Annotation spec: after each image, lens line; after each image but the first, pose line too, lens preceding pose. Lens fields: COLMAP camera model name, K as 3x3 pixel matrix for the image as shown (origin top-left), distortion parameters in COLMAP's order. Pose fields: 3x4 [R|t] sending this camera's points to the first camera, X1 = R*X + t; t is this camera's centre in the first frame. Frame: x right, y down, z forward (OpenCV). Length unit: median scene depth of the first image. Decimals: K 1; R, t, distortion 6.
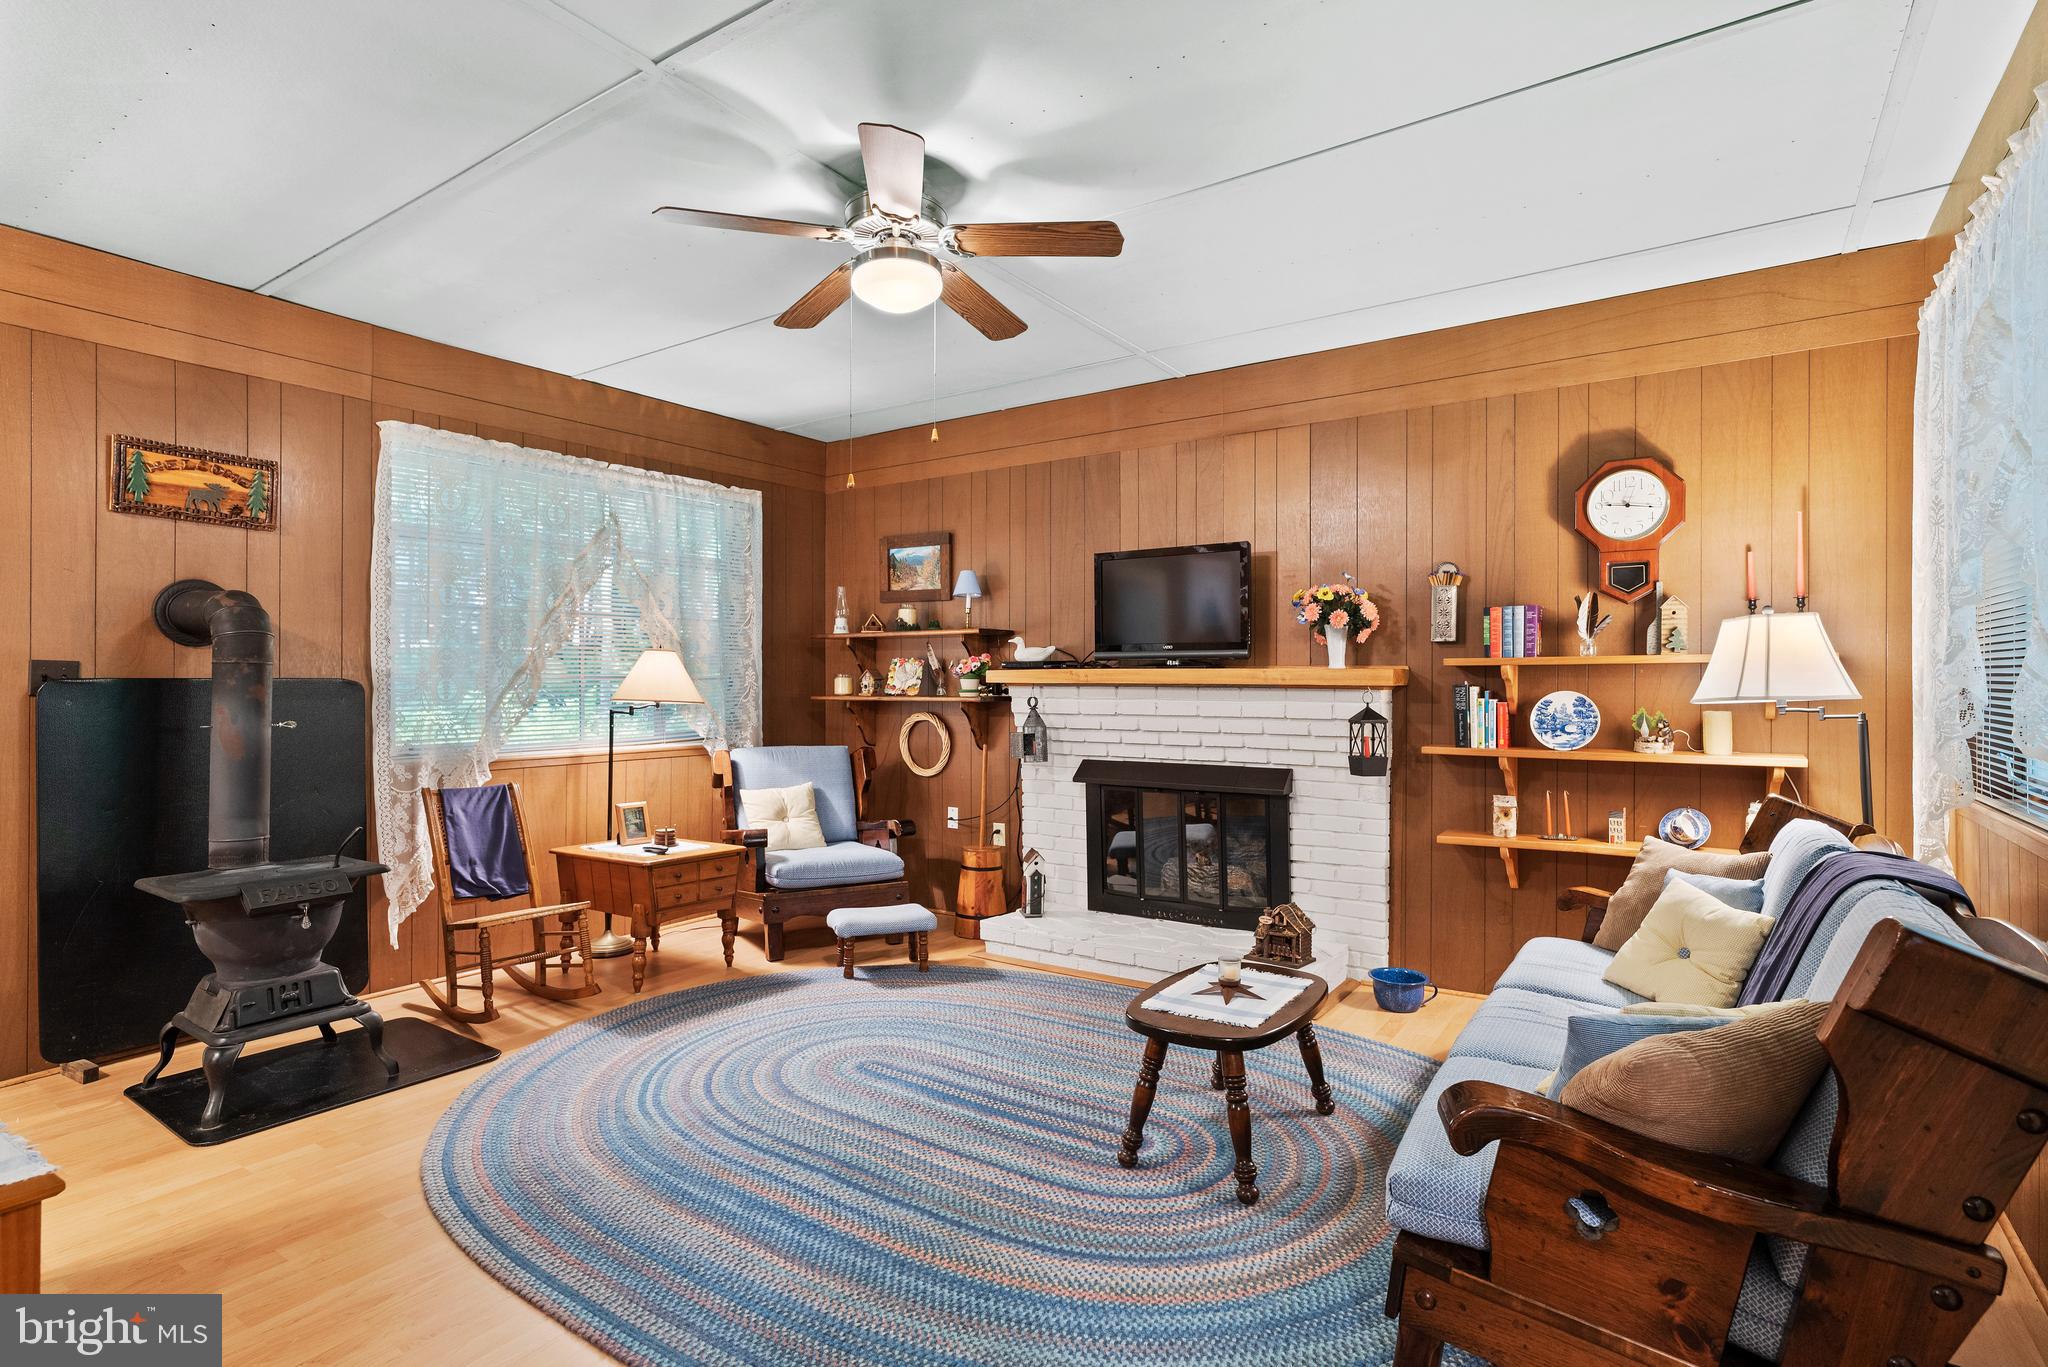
lens RADIAL K [[994.7, 0, 1050.0], [0, 994.7, 681.5], [0, 0, 1]] dist [0.001778, -0.000006]
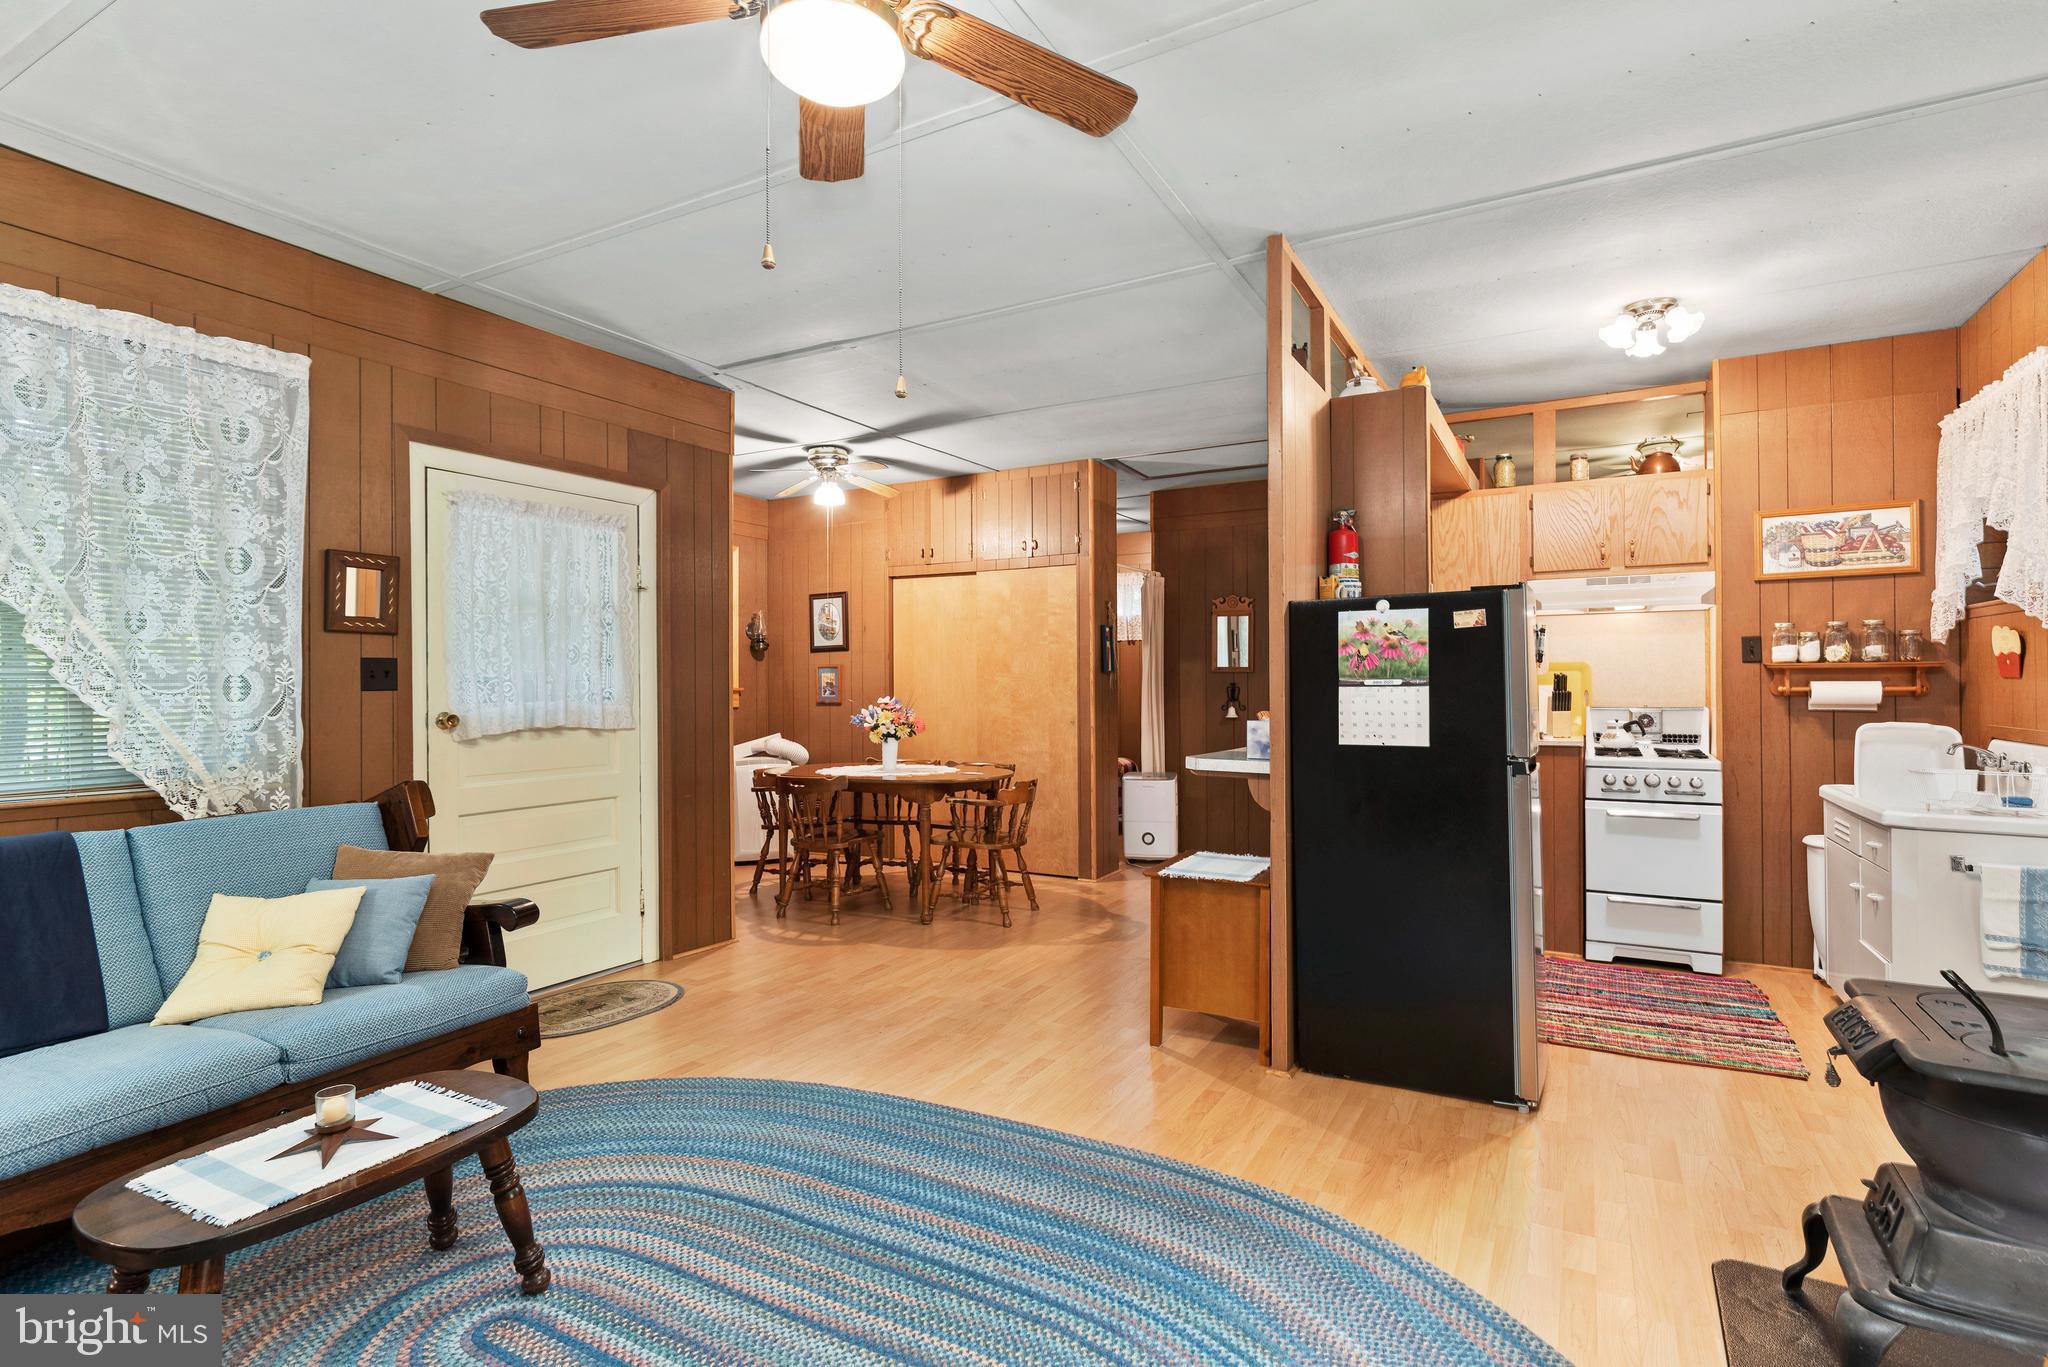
lens RADIAL K [[994.7, 0, 1050.0], [0, 994.7, 681.5], [0, 0, 1]] dist [0.001778, -0.000006]
pose [[-0.996346, 0.002861, -0.085359, -0.141999], [0.003298, 0.999982, -0.004978, 0.002953], [0.085343, -0.005241, -0.996338, 0.983360]]
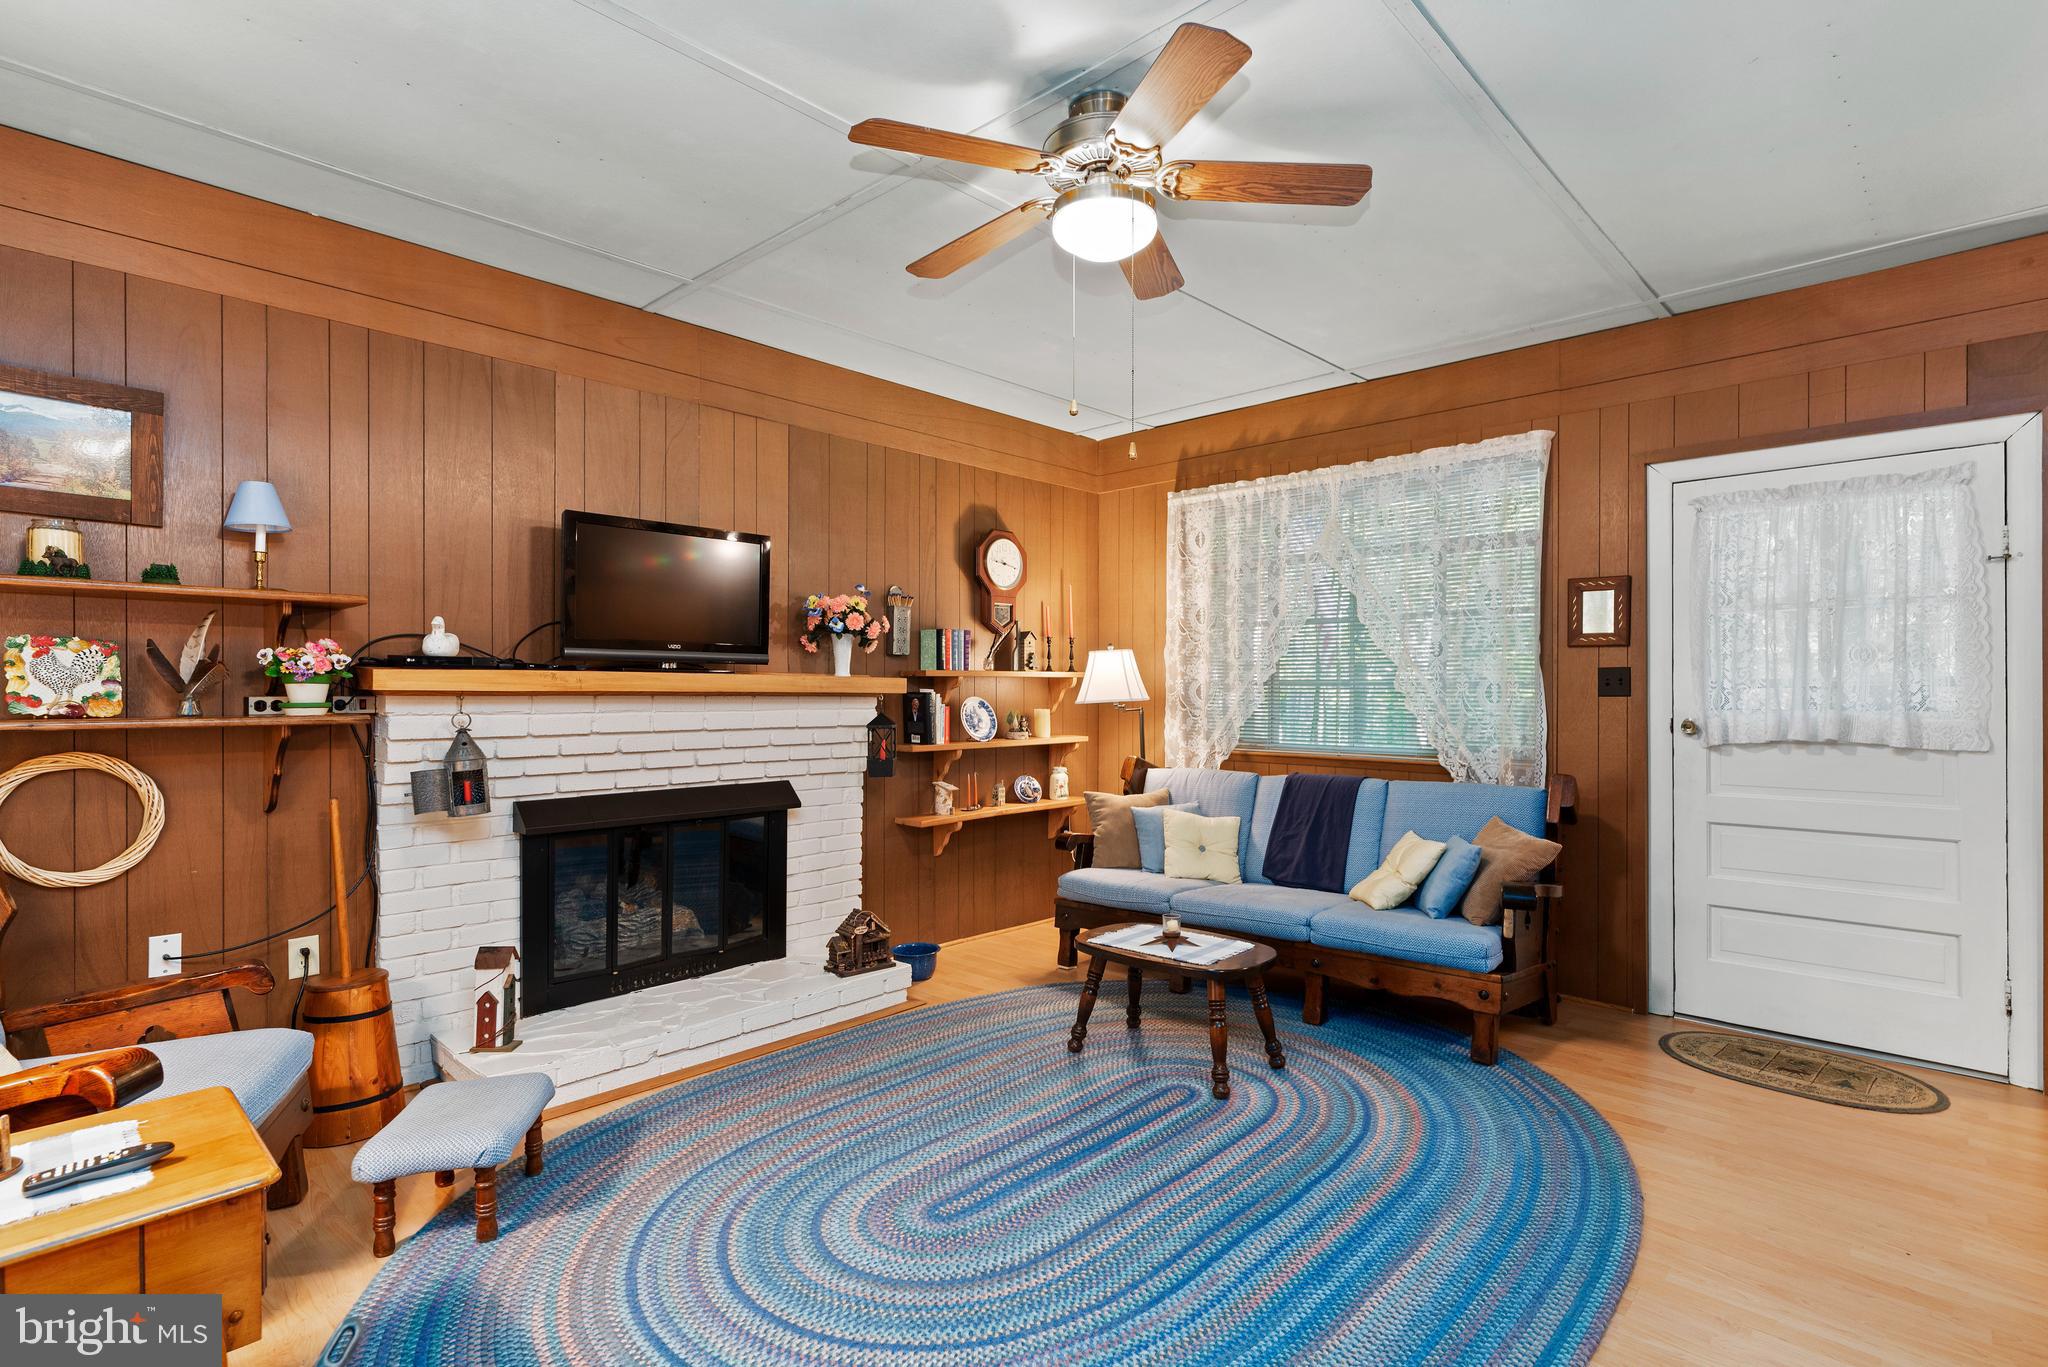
lens RADIAL K [[996.5, 0, 1043.9], [0, 996.5, 689.9], [0, 0, 1]] dist [0.000007, -0.000007]
pose [[0.164707, -0.000649, 0.986342, -0.606904], [-0.002289, 0.999997, 0.001040, -0.000629], [-0.986340, -0.002429, 0.164705, 0.545097]]
